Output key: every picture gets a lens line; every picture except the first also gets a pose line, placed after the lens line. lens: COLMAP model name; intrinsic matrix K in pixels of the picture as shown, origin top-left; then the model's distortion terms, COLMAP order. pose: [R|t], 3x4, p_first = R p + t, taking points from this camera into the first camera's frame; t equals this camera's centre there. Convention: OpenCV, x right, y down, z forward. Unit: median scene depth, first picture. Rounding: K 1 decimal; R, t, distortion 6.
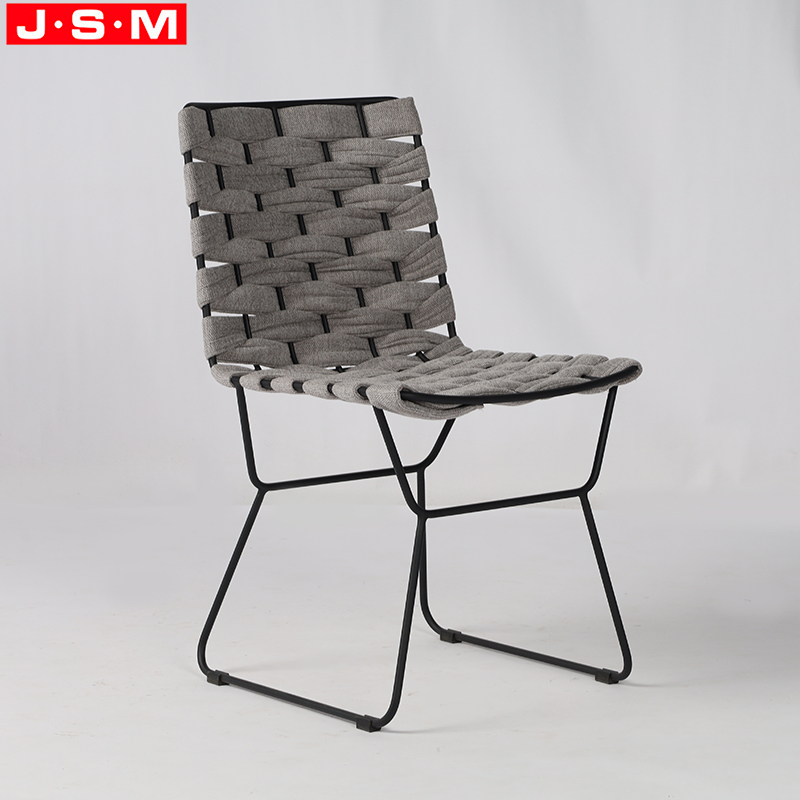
lens RADIAL K [[3147.7, 0, 396.2], [0, 3147.7, 399.4], [0, 0, 1]] dist [-0.160422, 0.000000]
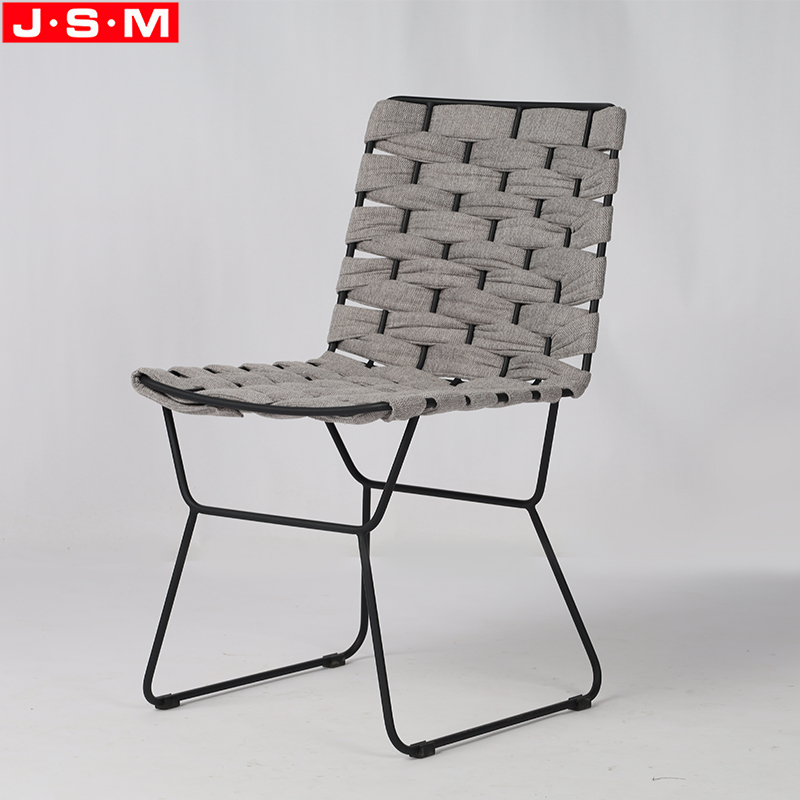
lens RADIAL K [[3147.7, 0, 400.5], [0, 3147.7, 398.9], [0, 0, 1]] dist [-0.160422, 0.000000]
pose [[0.245431, 0.130707, -0.960562, 0.888086], [-0.140816, 0.985166, 0.098075, -0.094757], [0.959132, 0.111192, 0.260196, 0.728250]]
